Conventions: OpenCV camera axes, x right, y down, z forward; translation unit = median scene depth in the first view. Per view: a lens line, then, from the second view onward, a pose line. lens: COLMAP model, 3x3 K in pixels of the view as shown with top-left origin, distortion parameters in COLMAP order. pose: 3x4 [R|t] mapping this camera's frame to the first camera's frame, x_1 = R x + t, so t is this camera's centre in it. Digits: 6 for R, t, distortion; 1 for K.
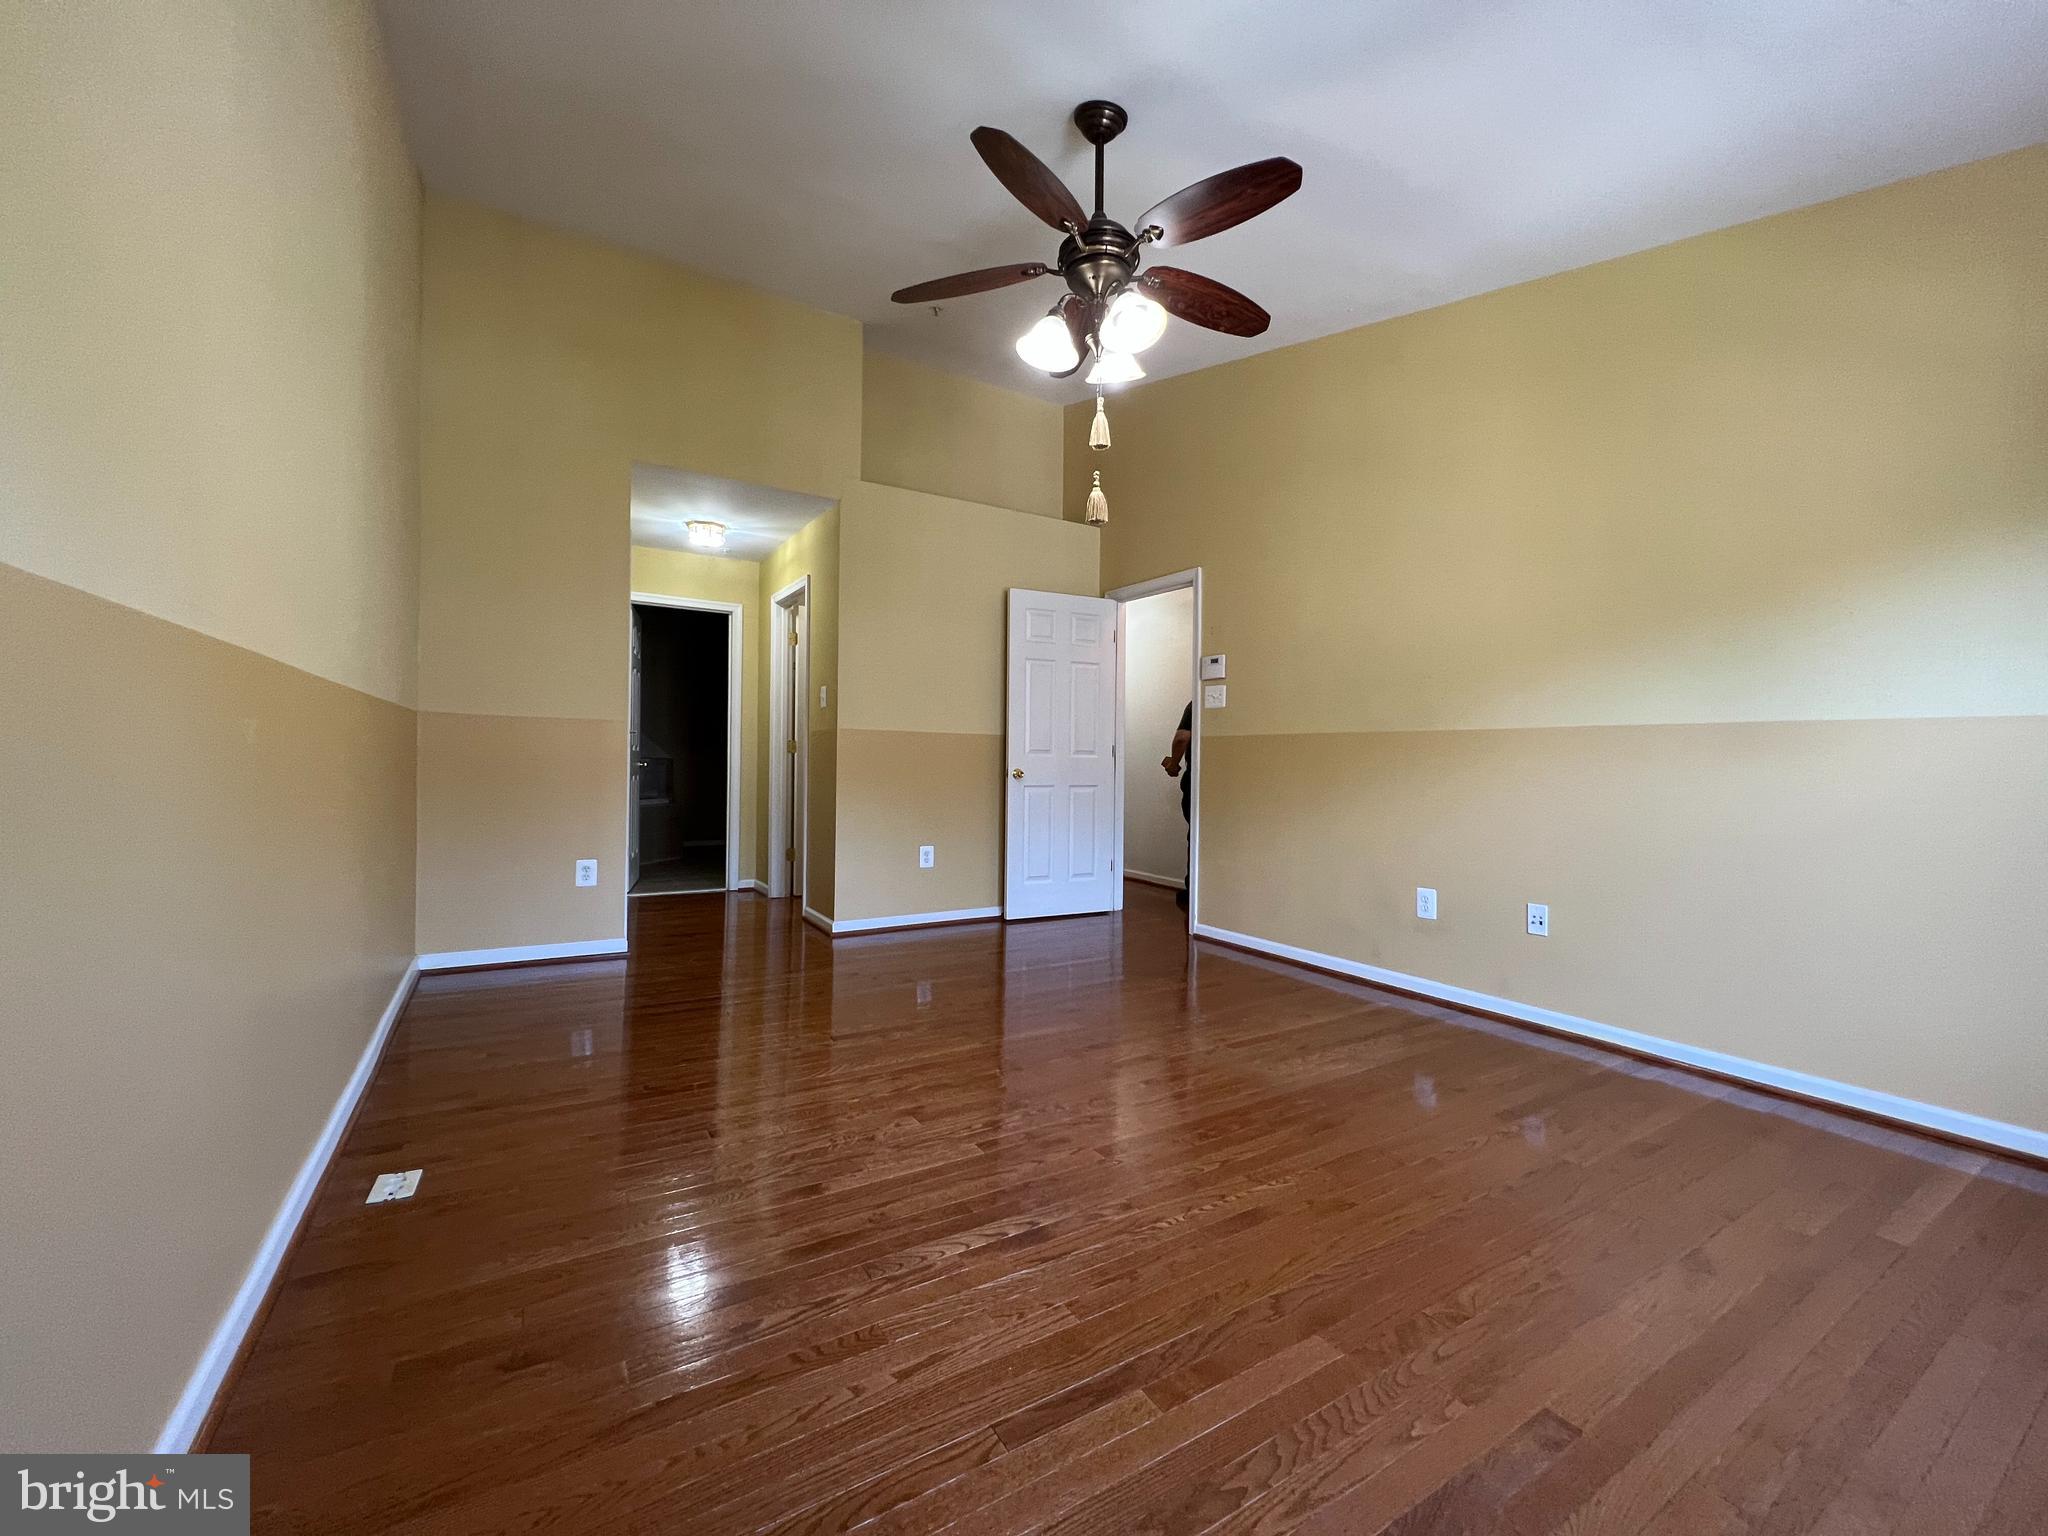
lens RADIAL K [[818.3, 0, 1017.1], [0, 818.3, 761.8], [0, 0, 1]] dist [-0.002310, 0.000669]
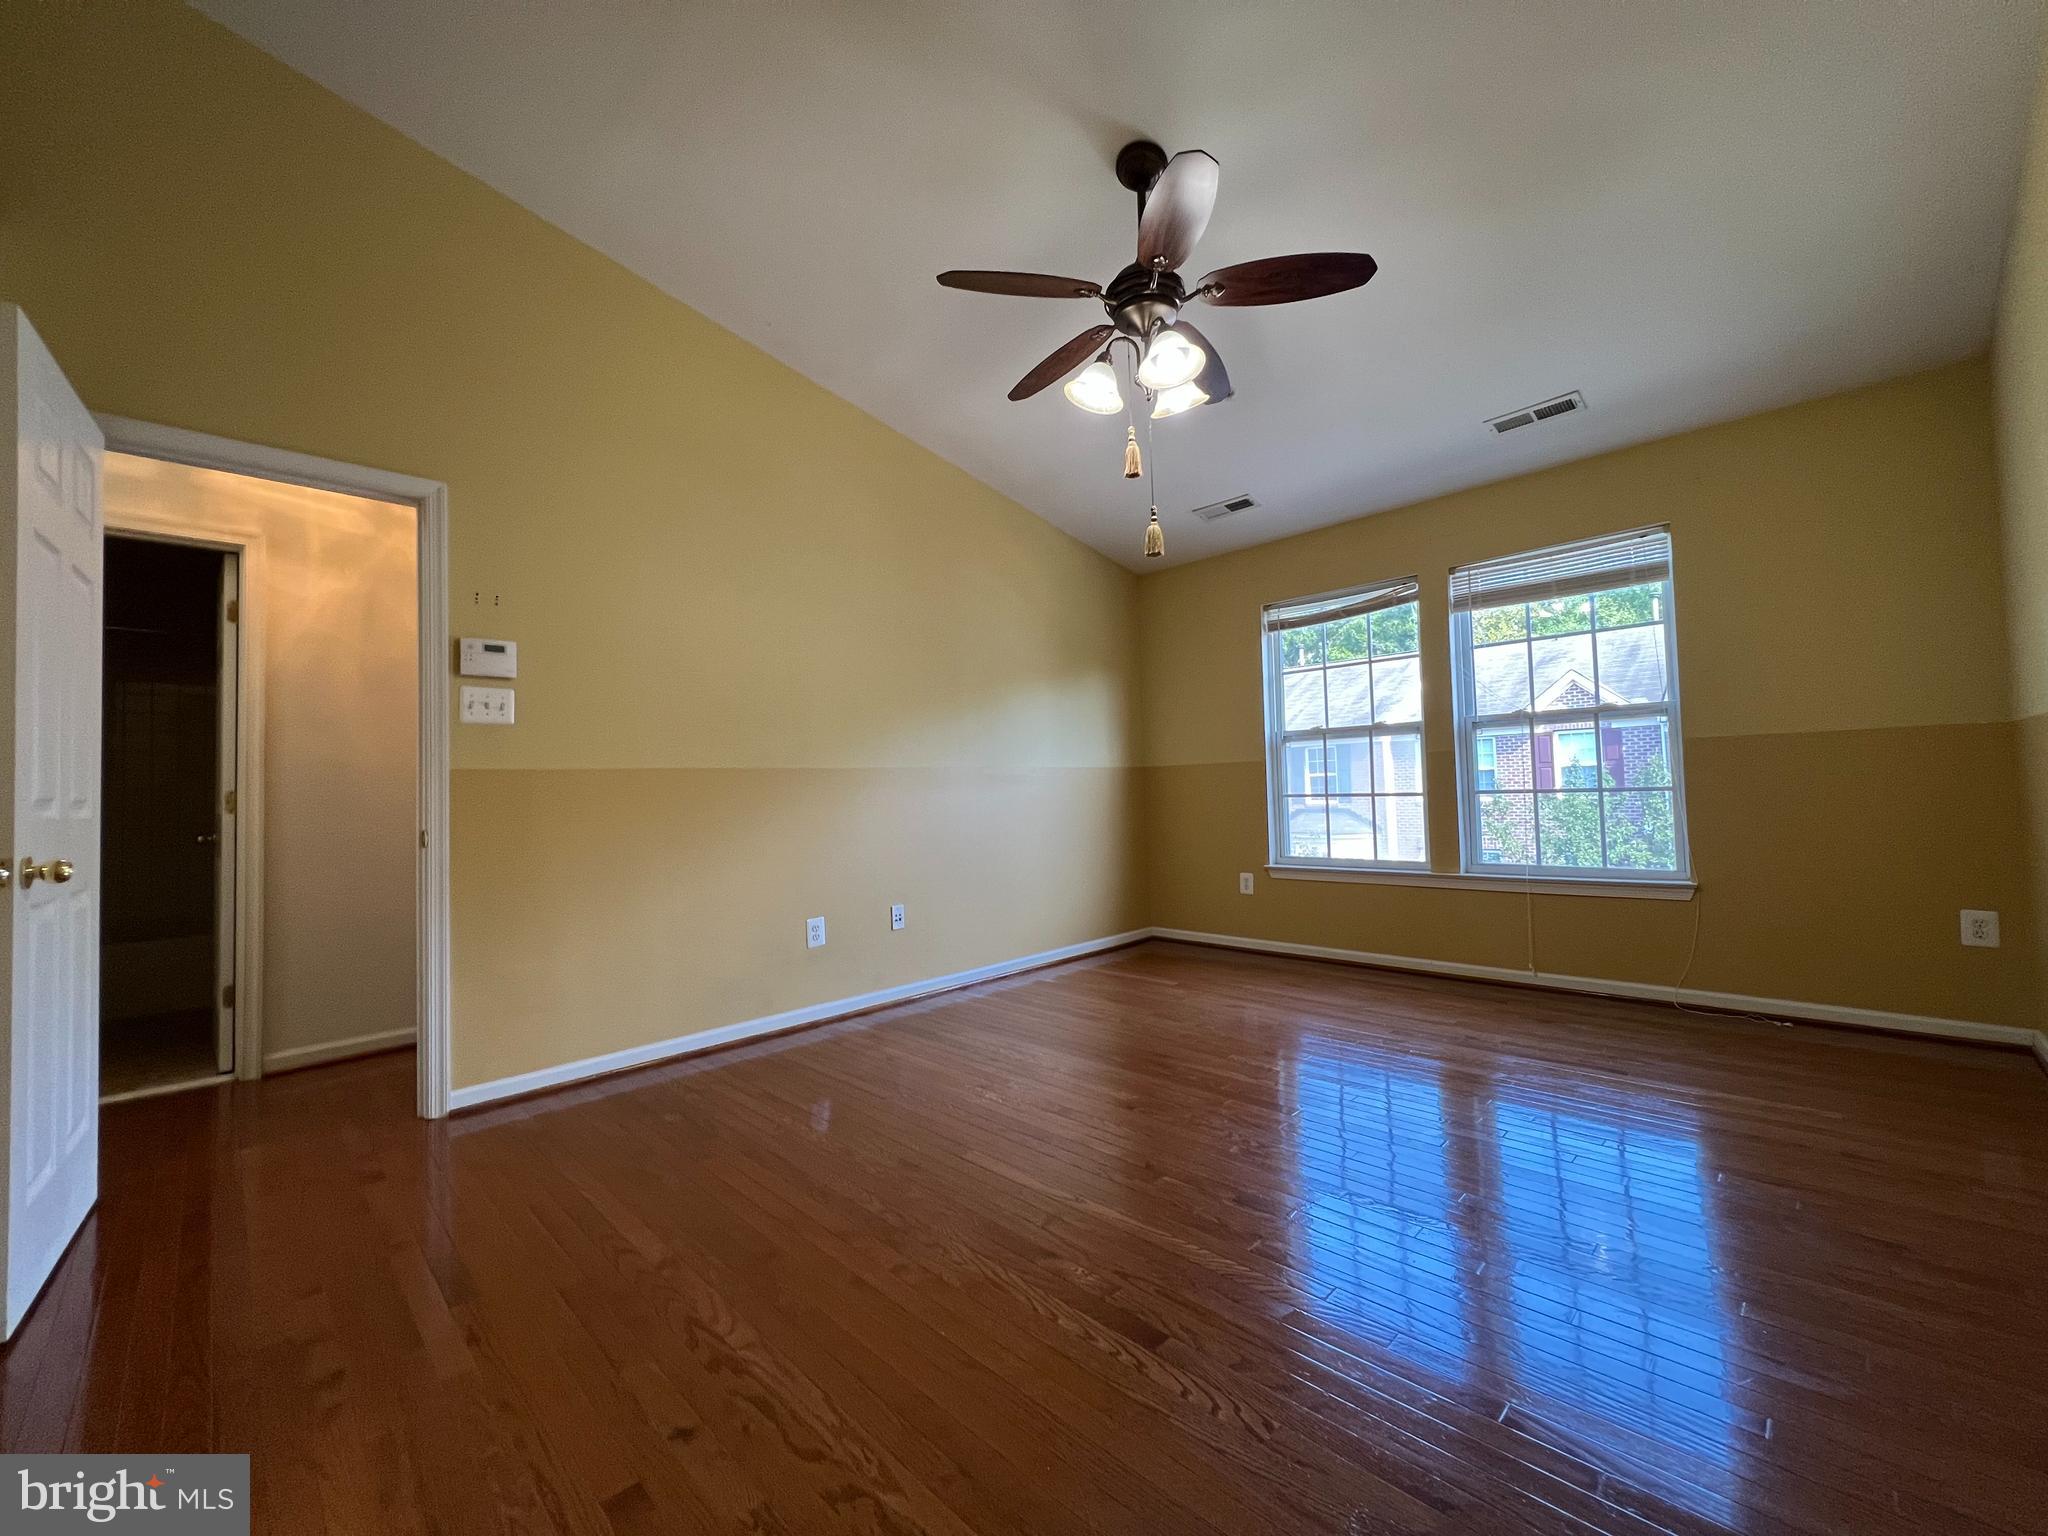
lens RADIAL K [[822.2, 0, 1018.0], [0, 822.2, 756.6], [0, 0, 1]] dist [0.001268, -0.000226]
pose [[-0.233425, 0.039142, 0.971587, -0.581505], [0.034285, 0.998899, -0.032005, -0.009107], [-0.971770, 0.025840, -0.234510, 0.964696]]
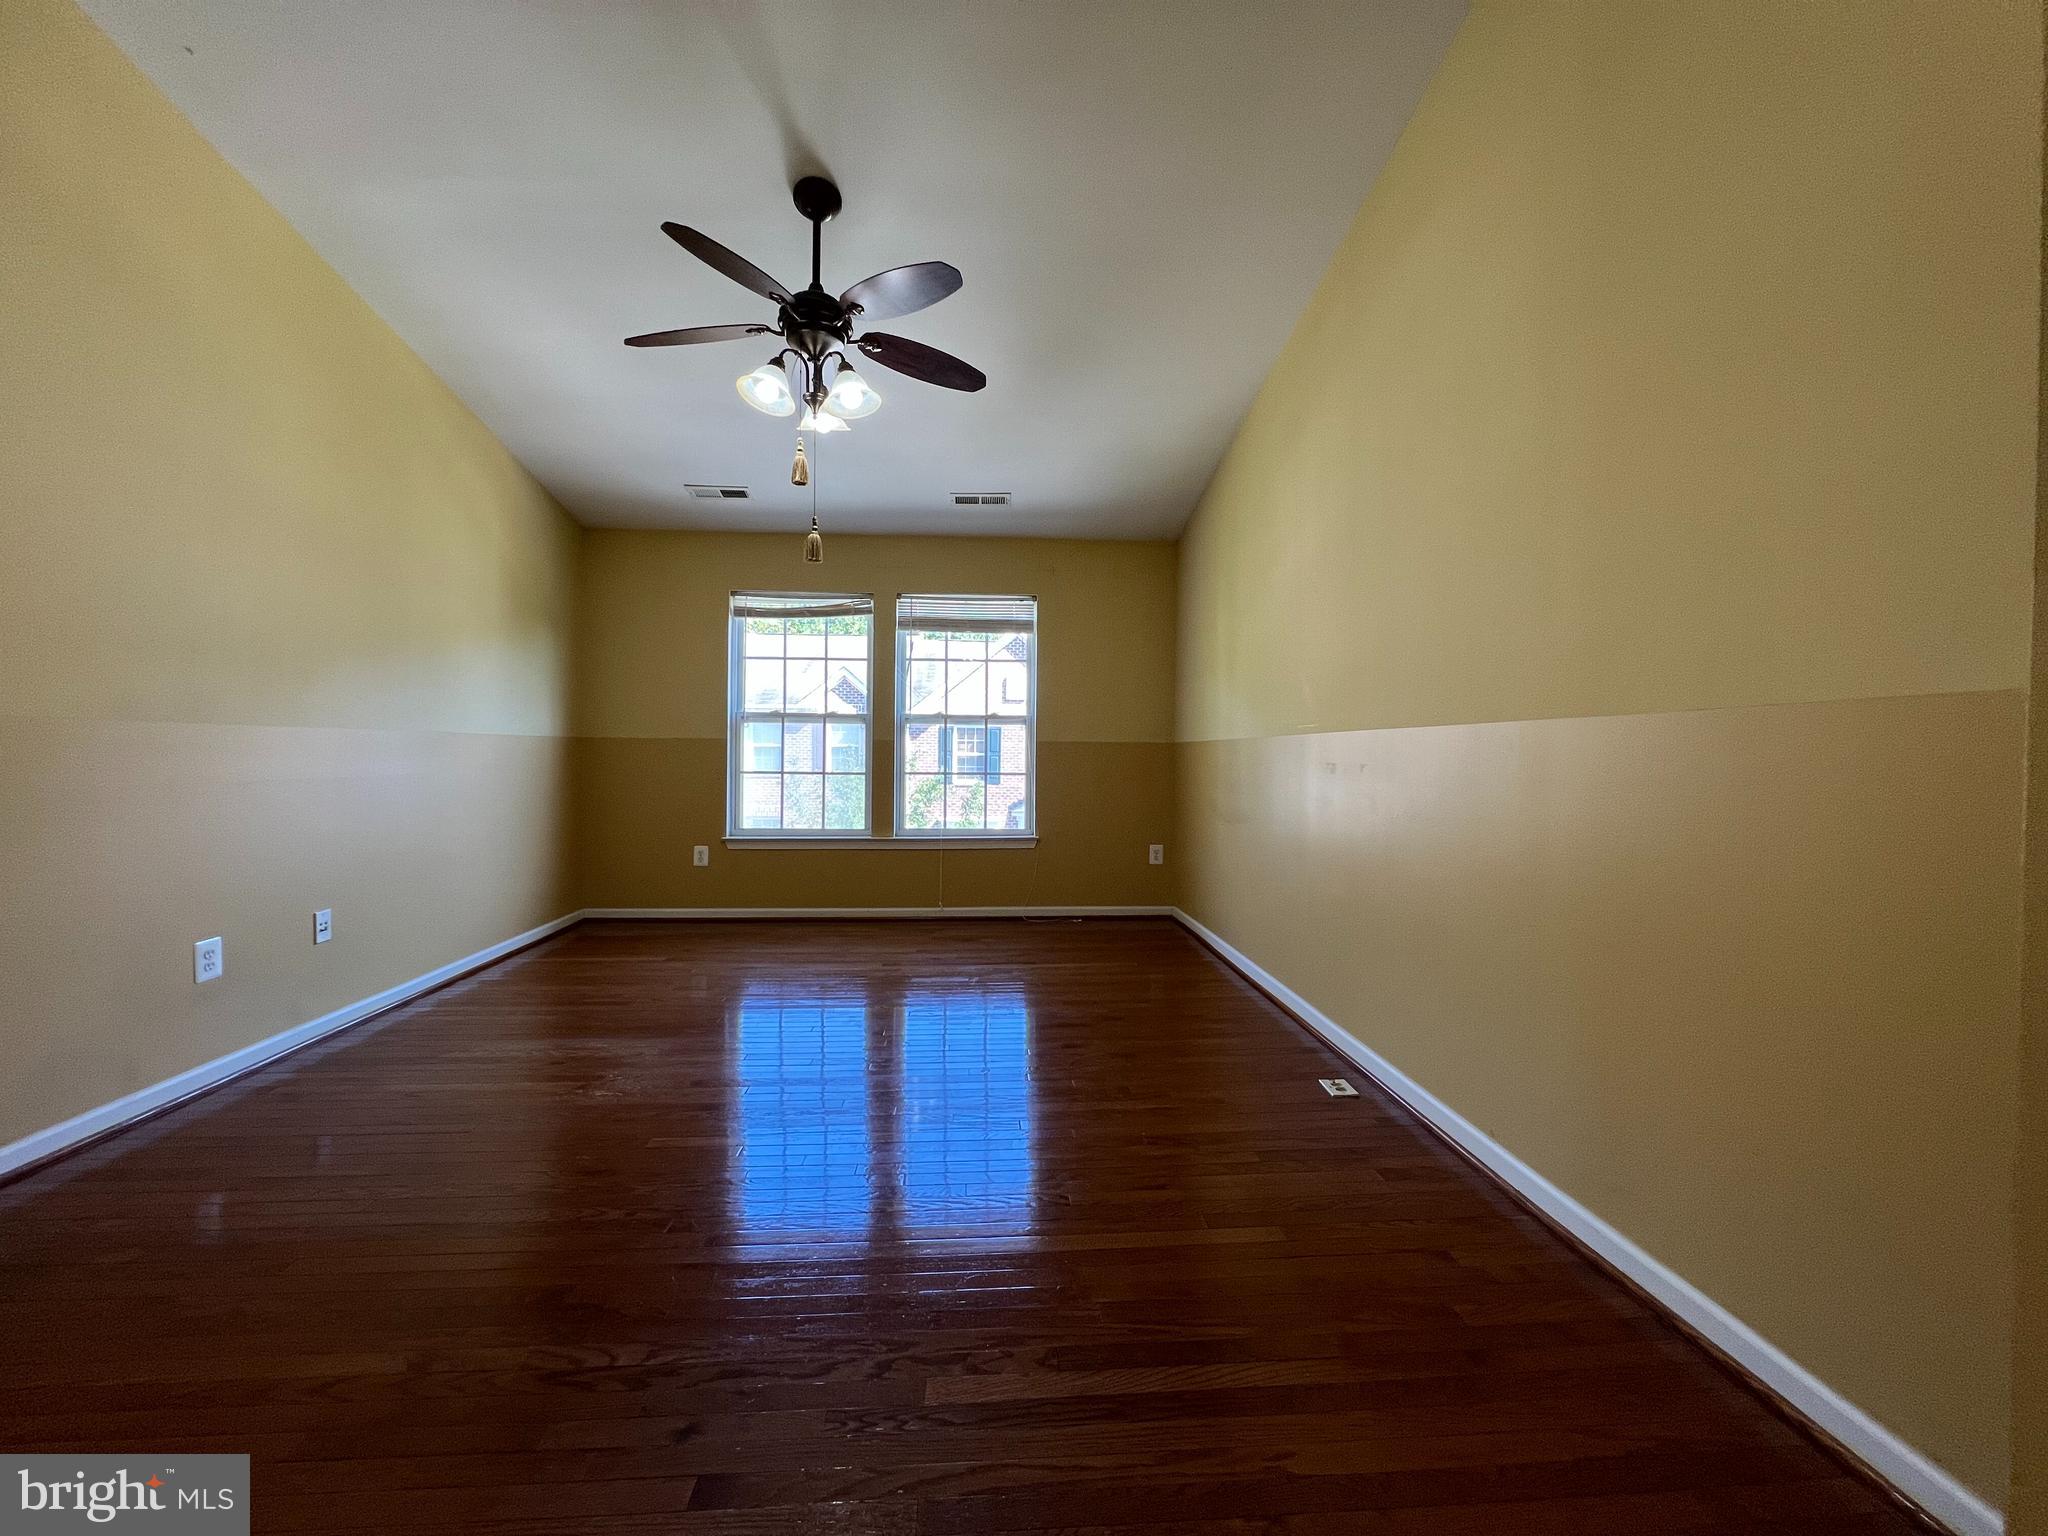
lens RADIAL K [[818.3, 0, 1017.1], [0, 818.3, 761.8], [0, 0, 1]] dist [-0.002310, 0.000669]
pose [[-0.885005, -0.022726, 0.465026, -0.469134], [-0.014056, 0.999657, 0.022104, -0.030065], [-0.465369, 0.013026, -0.885021, 1.276719]]
